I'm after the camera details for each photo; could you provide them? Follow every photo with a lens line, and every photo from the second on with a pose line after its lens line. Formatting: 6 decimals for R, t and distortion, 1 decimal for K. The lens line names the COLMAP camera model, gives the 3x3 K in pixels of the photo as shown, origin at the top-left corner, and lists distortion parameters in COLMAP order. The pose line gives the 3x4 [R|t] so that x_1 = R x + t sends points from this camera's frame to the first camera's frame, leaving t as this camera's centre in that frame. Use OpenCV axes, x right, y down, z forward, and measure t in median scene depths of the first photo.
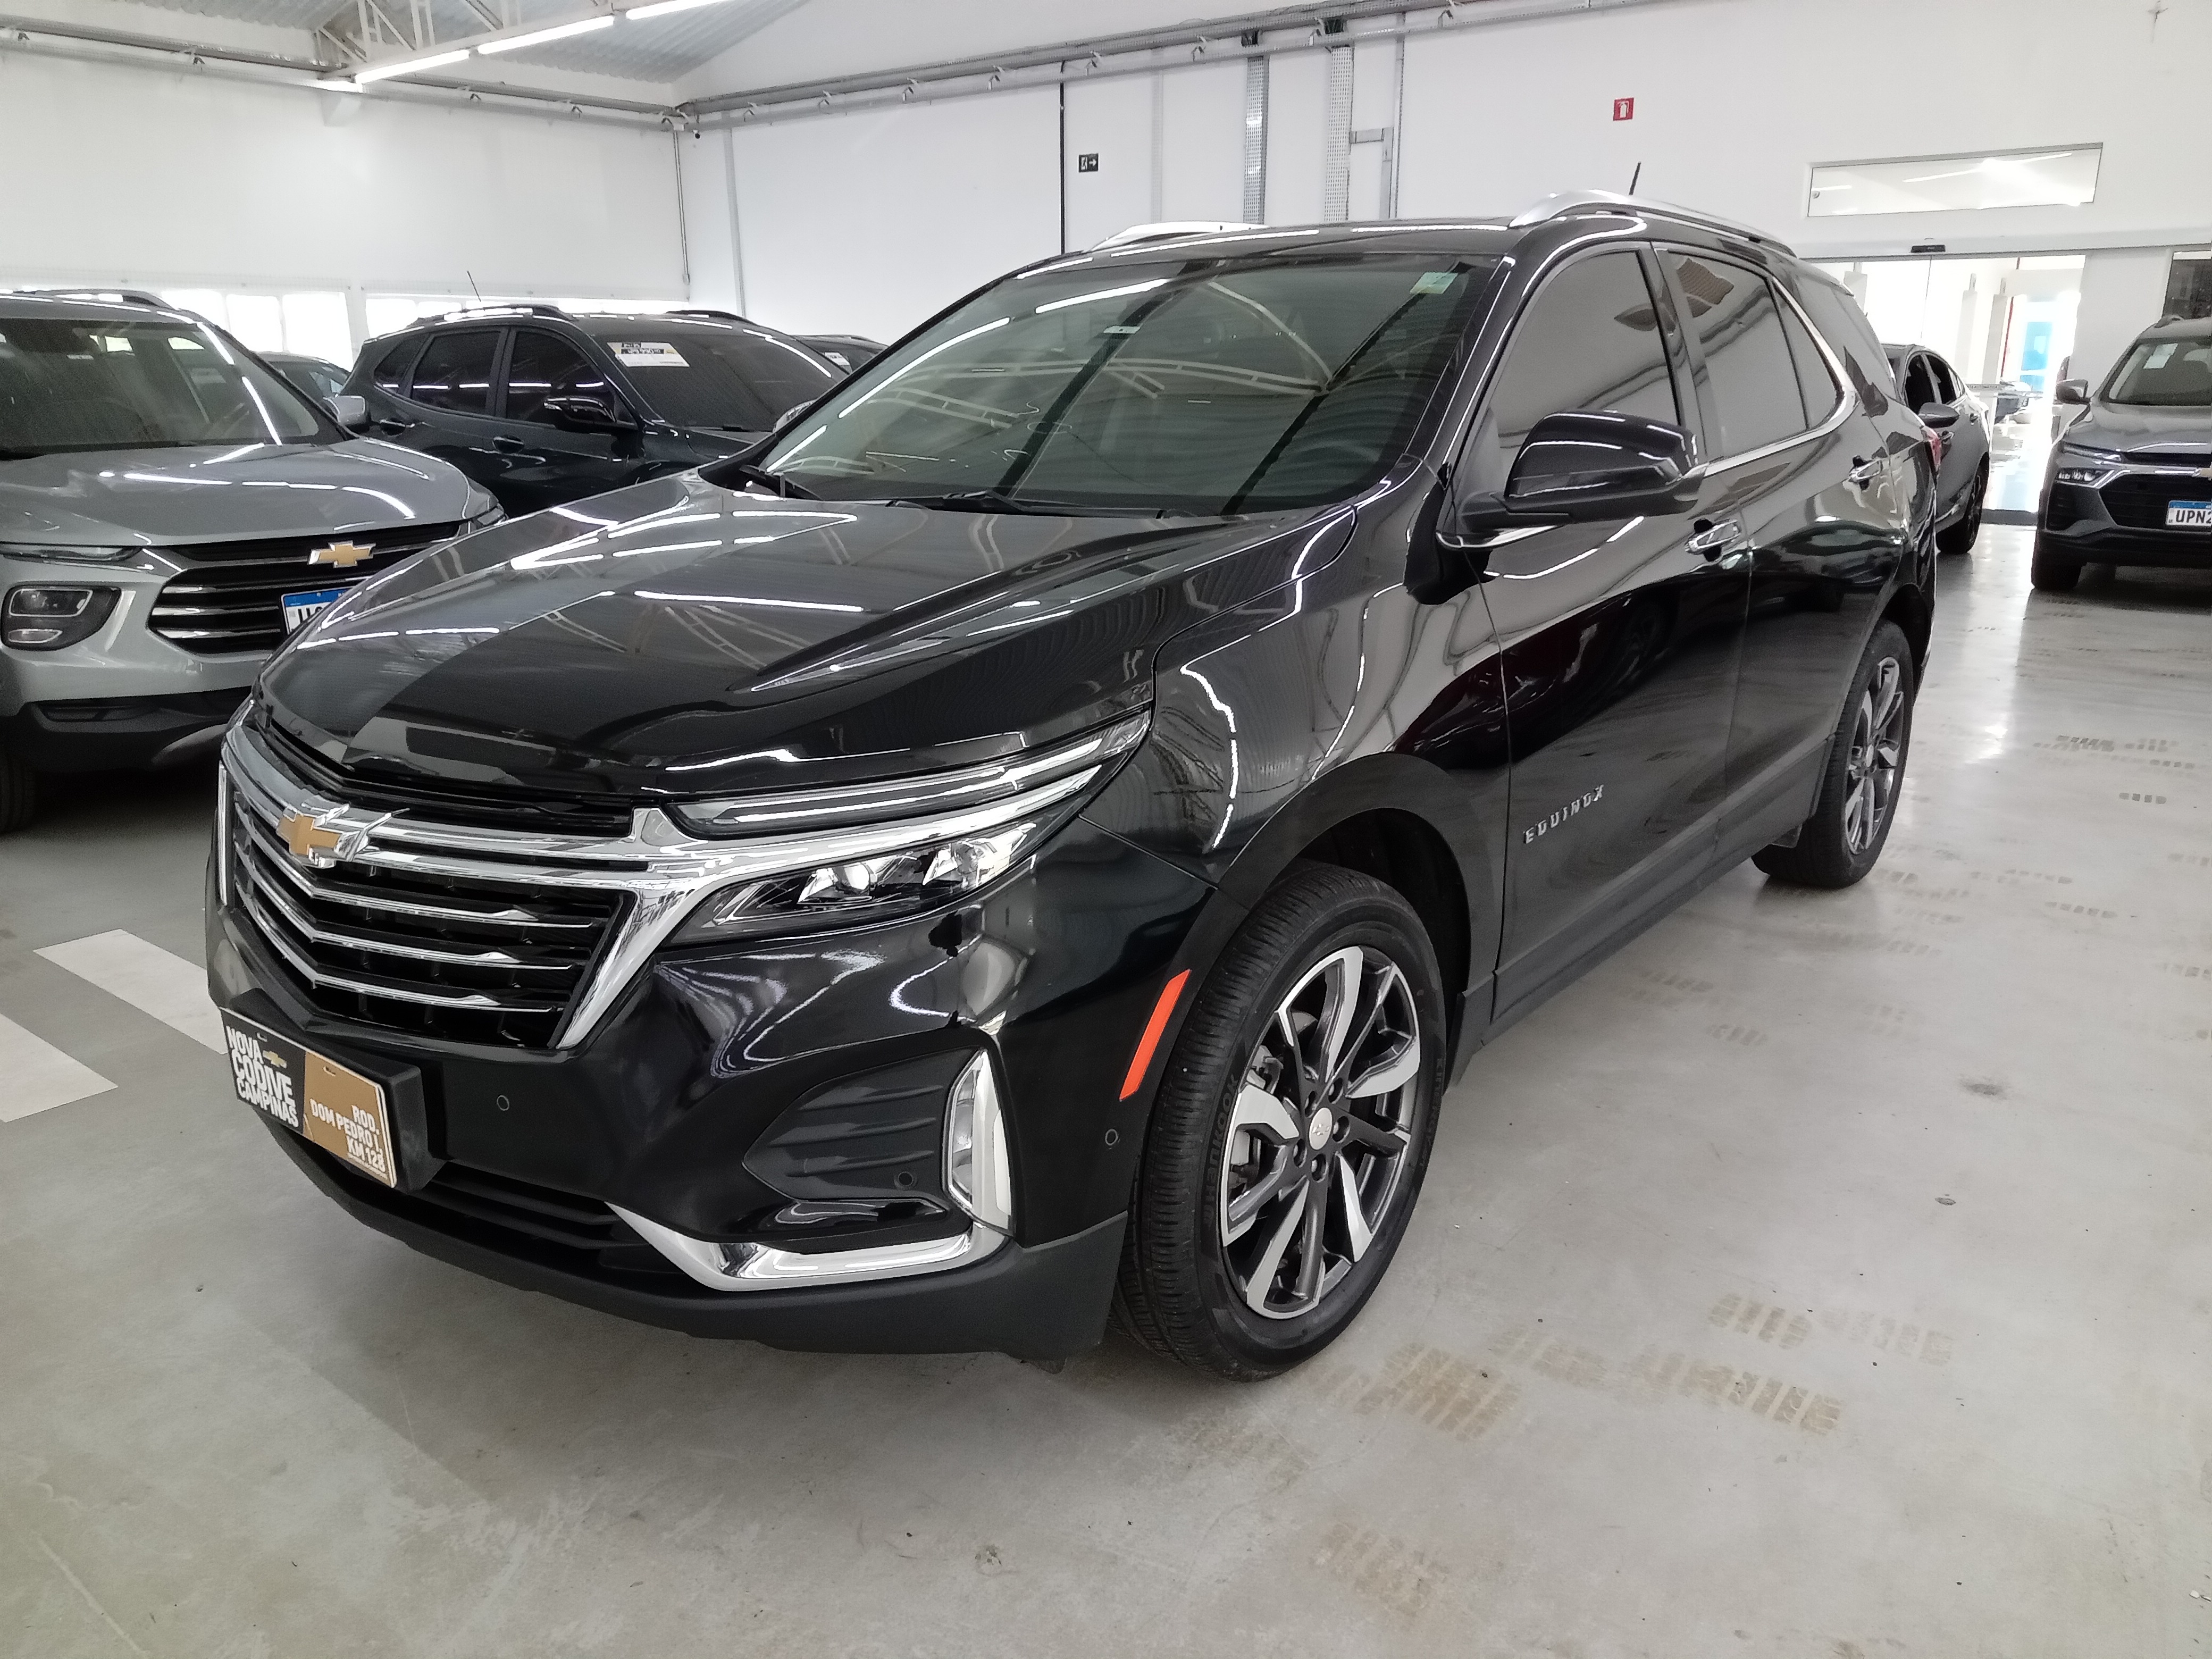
lens RADIAL K [[1625.2, 0, 1106.0], [0, 1625.2, 829.5], [0, 0, 1]] dist [-0.002814, 0.008066]
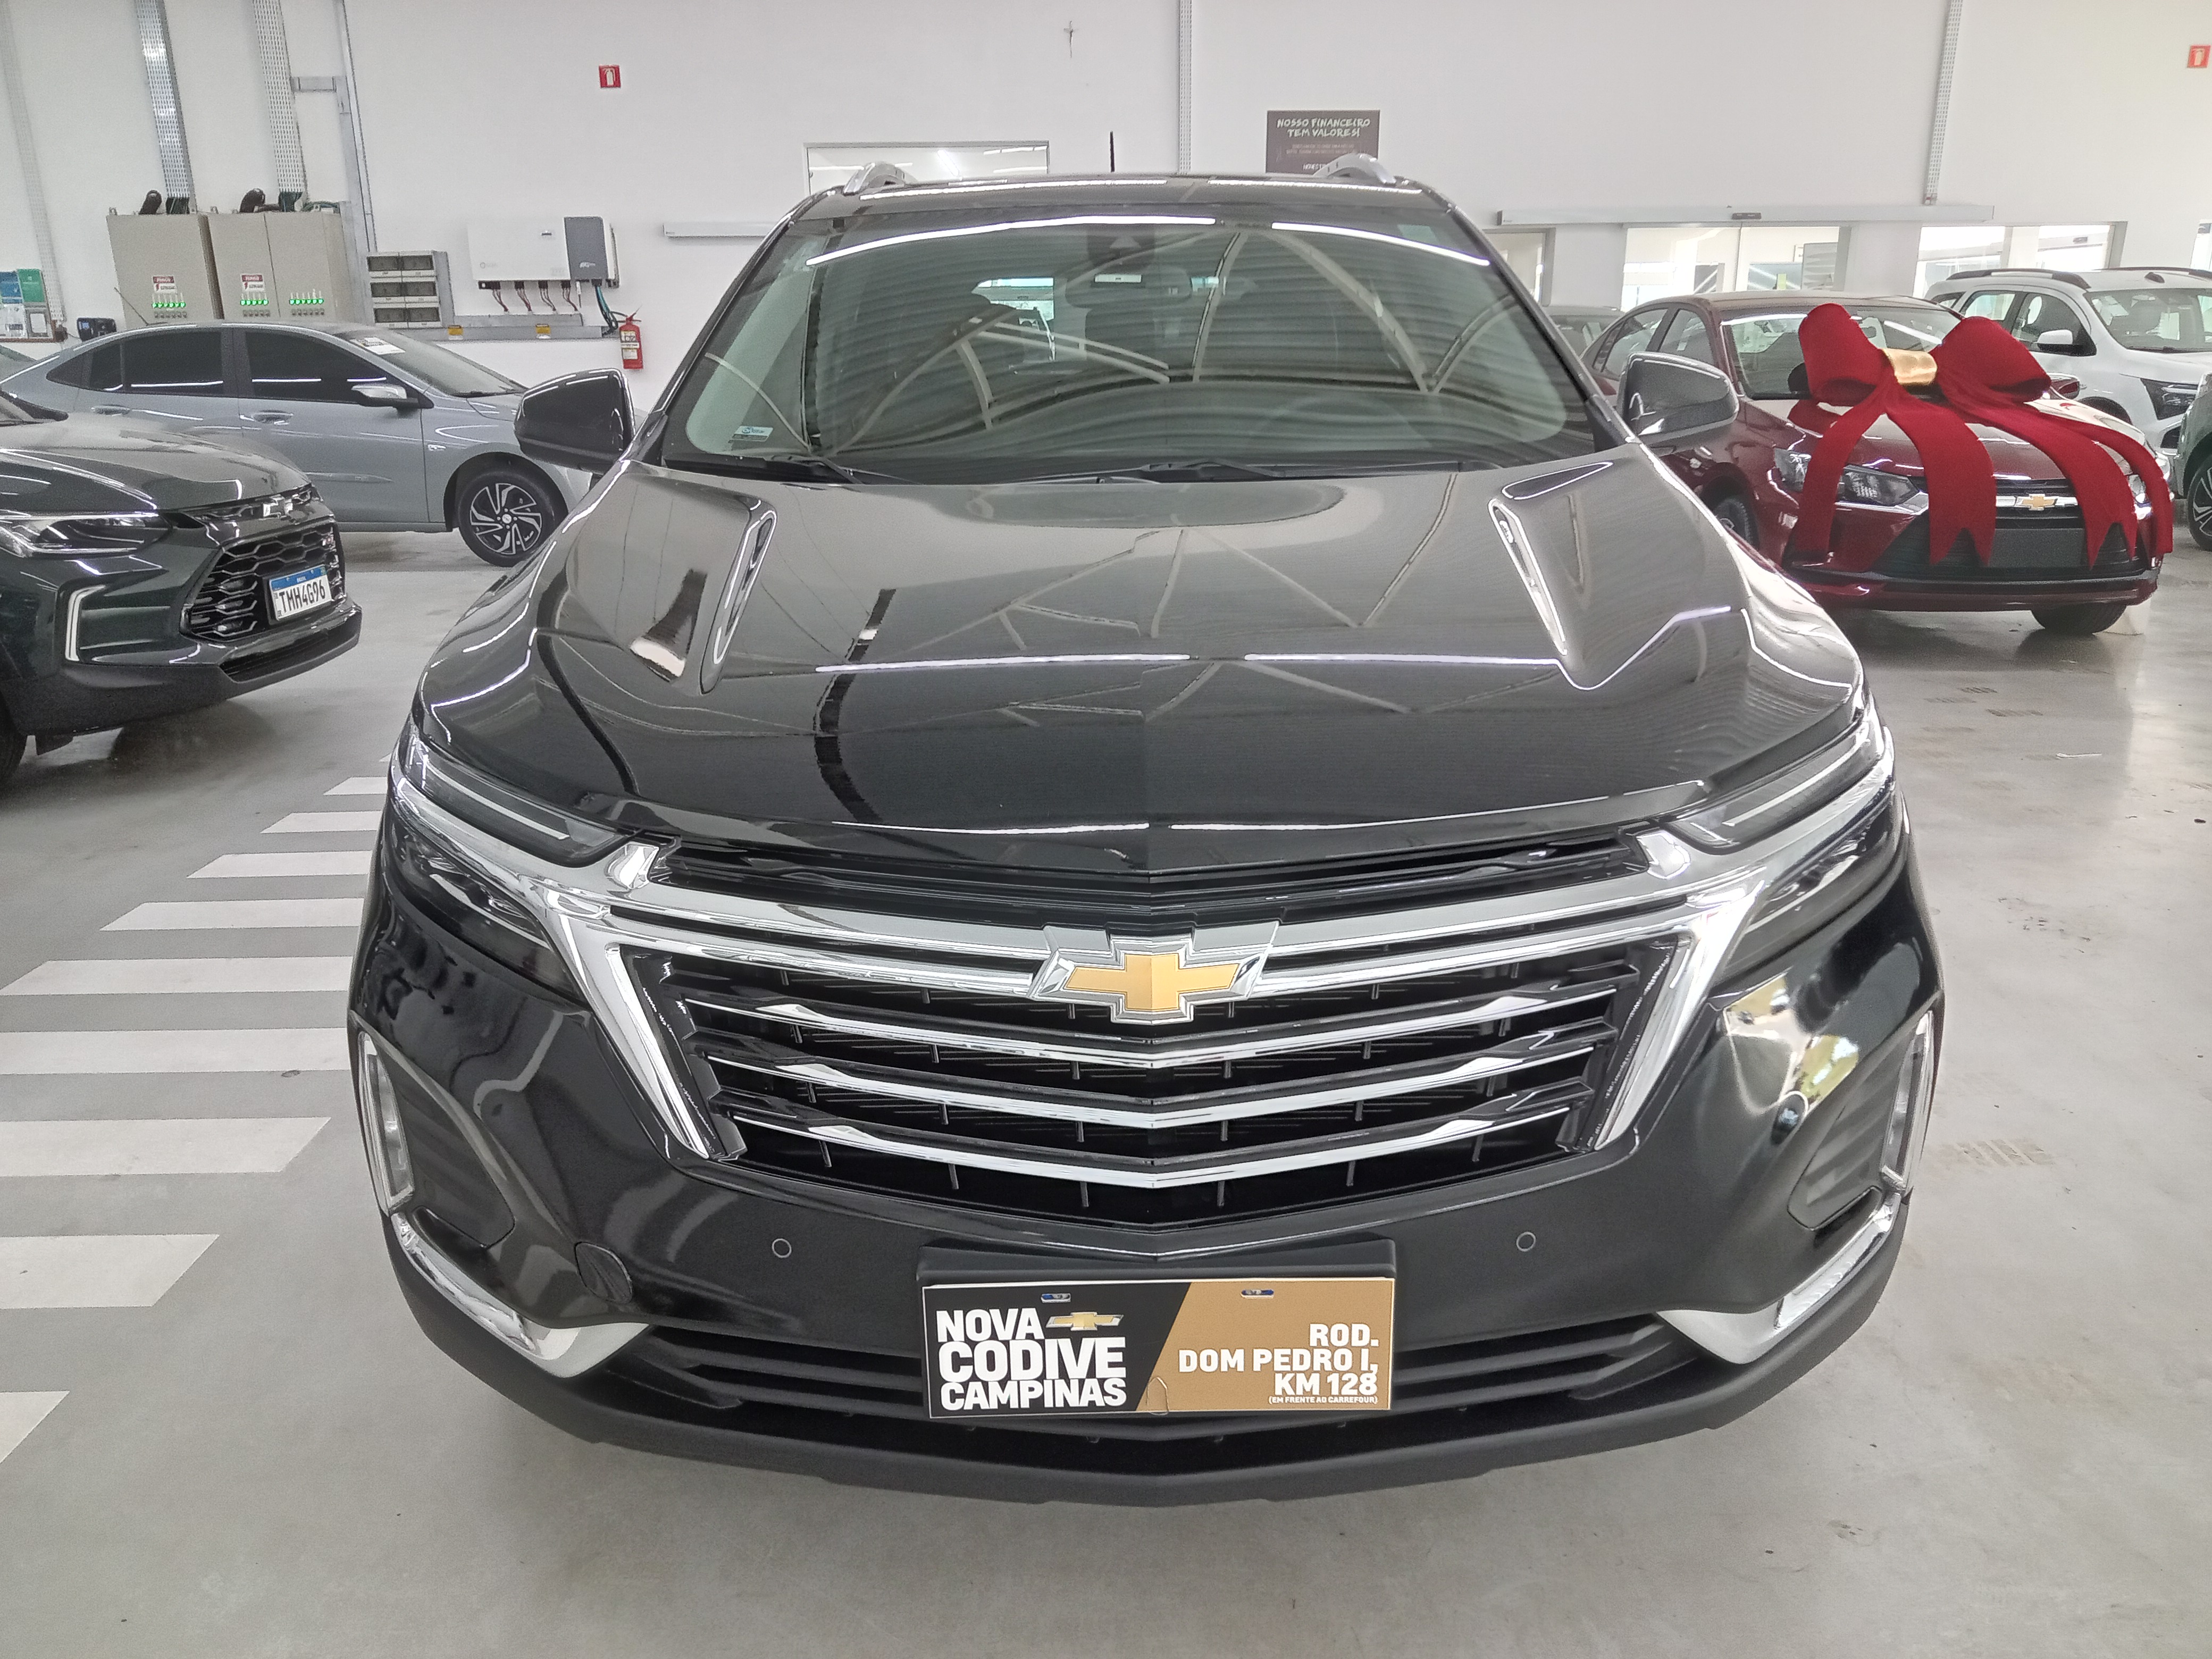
lens RADIAL K [[1625.2, 0, 1106.0], [0, 1625.2, 829.5], [0, 0, 1]] dist [-0.002814, 0.008066]
pose [[0.782355, -0.192614, 0.592301, -0.672316], [0.185148, 0.979912, 0.074106, -0.086574], [-0.594677, 0.051686, 0.802302, 0.332840]]
